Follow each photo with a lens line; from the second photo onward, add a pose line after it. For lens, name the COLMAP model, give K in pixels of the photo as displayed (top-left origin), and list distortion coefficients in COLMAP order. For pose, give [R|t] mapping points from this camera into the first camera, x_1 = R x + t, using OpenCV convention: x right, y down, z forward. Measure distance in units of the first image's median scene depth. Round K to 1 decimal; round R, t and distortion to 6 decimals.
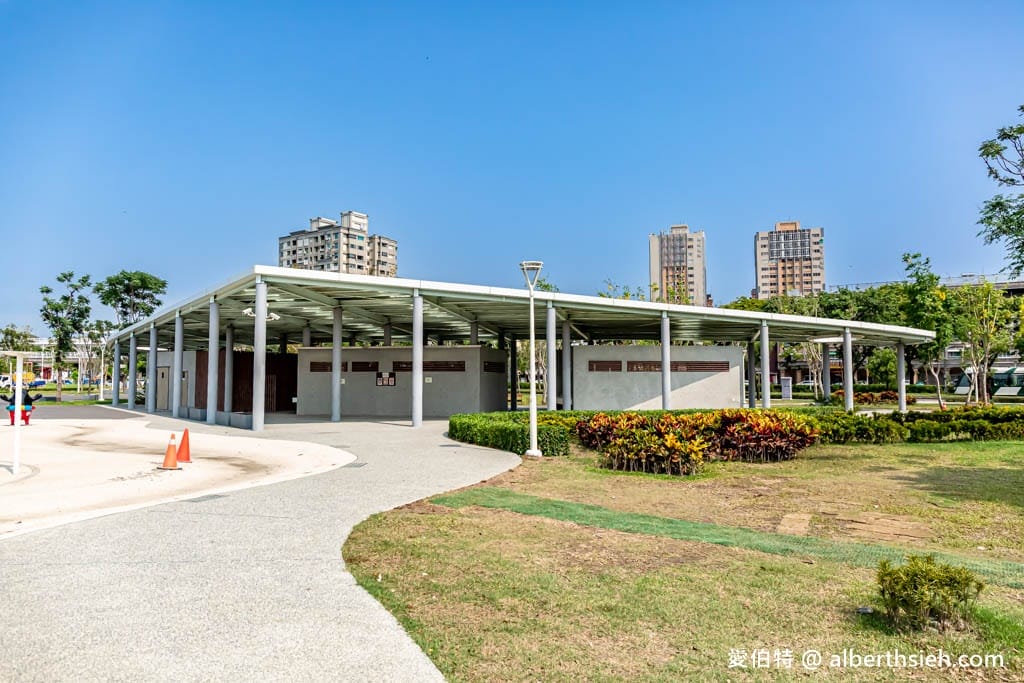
lens RADIAL K [[702.8, 0, 511.6], [0, 702.8, 342.6], [0, 0, 1]] dist [-0.010466, -0.008182]
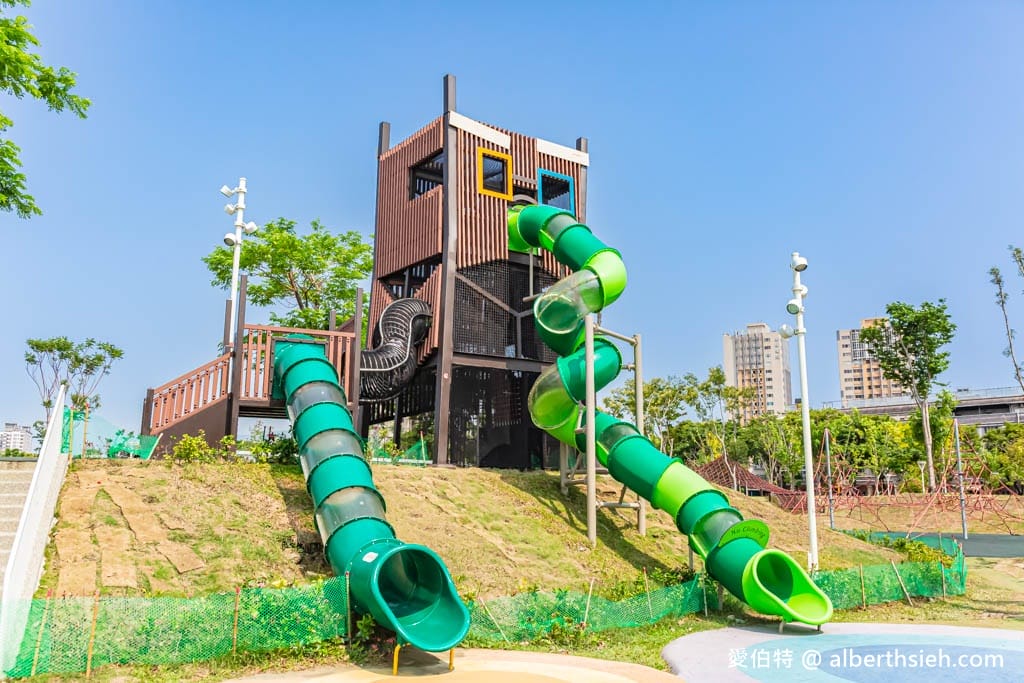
lens RADIAL K [[862.0, 0, 522.3], [0, 862.0, 340.6], [0, 0, 1]] dist [-0.009459, -0.015926]
pose [[0.991102, -0.026599, -0.130417, 0.092940], [0.009685, 0.991643, -0.128648, -0.005923], [0.132749, 0.126241, 0.983077, -0.145540]]
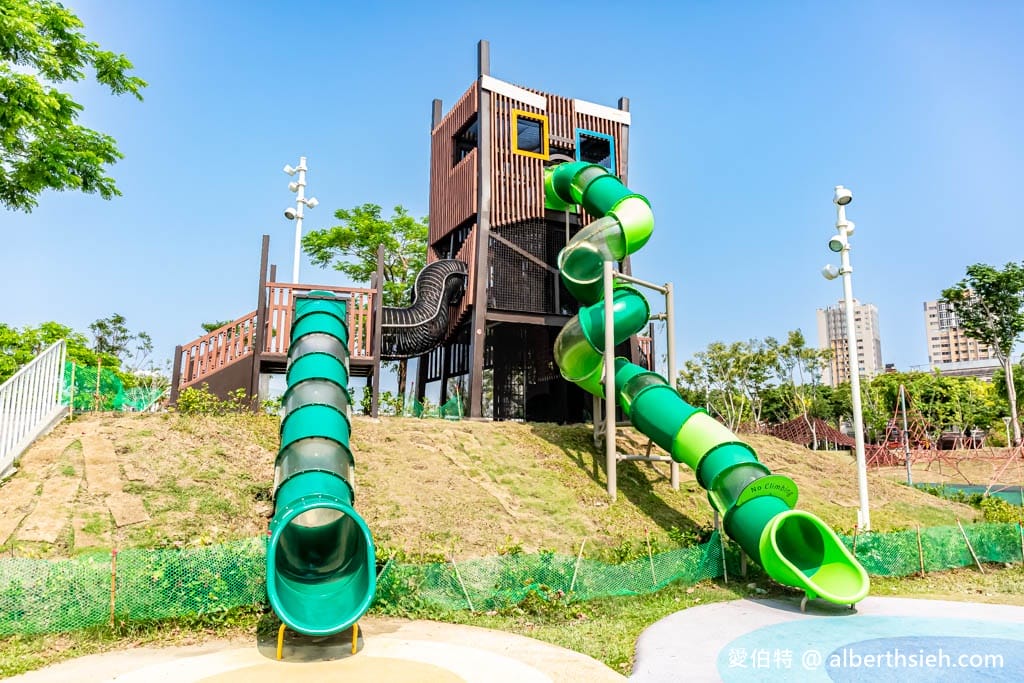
lens RADIAL K [[702.8, 0, 508.8], [0, 702.8, 341.1], [0, 0, 1]] dist [-0.010466, -0.008182]
pose [[0.948370, -0.047102, -0.313648, 0.097198], [0.014631, 0.994355, -0.105088, -0.005316], [0.316828, 0.095073, 0.943706, -0.134146]]
